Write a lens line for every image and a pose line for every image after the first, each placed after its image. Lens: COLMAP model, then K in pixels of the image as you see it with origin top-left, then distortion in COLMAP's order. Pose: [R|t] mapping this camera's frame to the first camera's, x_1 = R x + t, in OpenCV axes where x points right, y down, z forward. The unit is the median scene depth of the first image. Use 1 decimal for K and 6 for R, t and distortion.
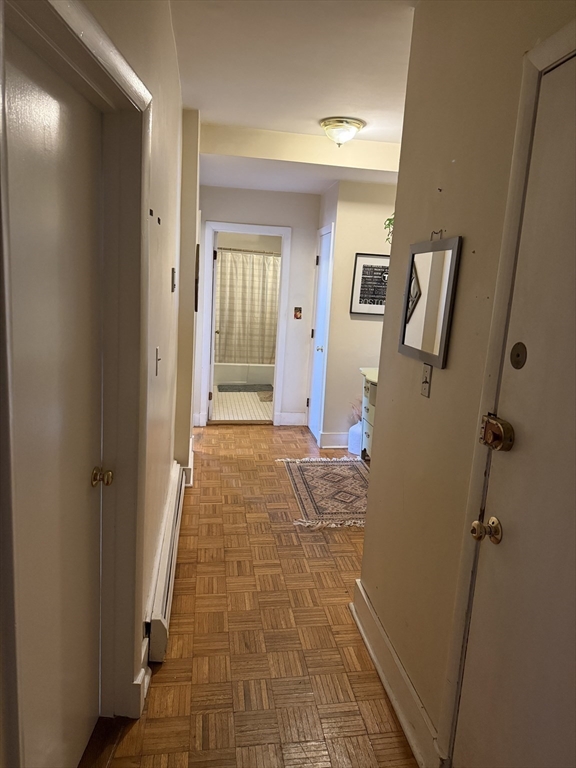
lens RADIAL K [[539.1, 0, 286.9], [0, 539.1, 385.9], [0, 0, 1]] dist [0.058297, -0.089363]
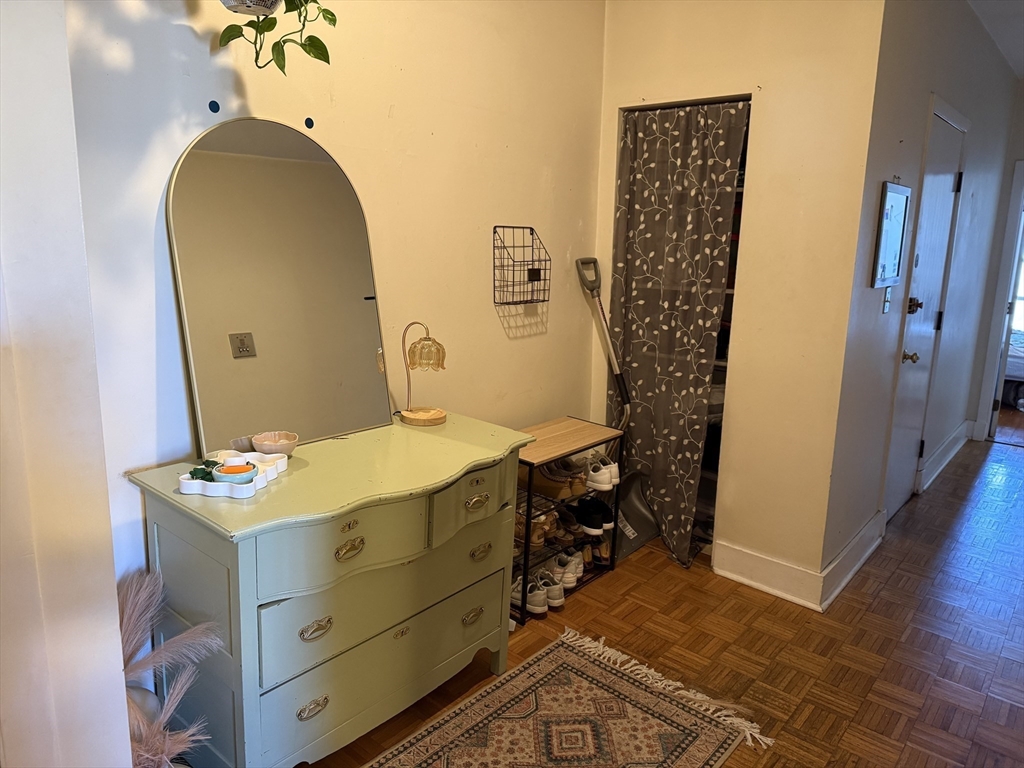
lens RADIAL K [[718.8, 0, 511.1], [0, 718.8, 381.8], [0, 0, 1]] dist [0.058297, -0.089363]
pose [[-0.663212, -0.229092, 0.712507, -0.145938], [0.078373, 0.925509, 0.370528, -0.192328], [-0.744317, 0.301580, -0.595854, 1.004533]]
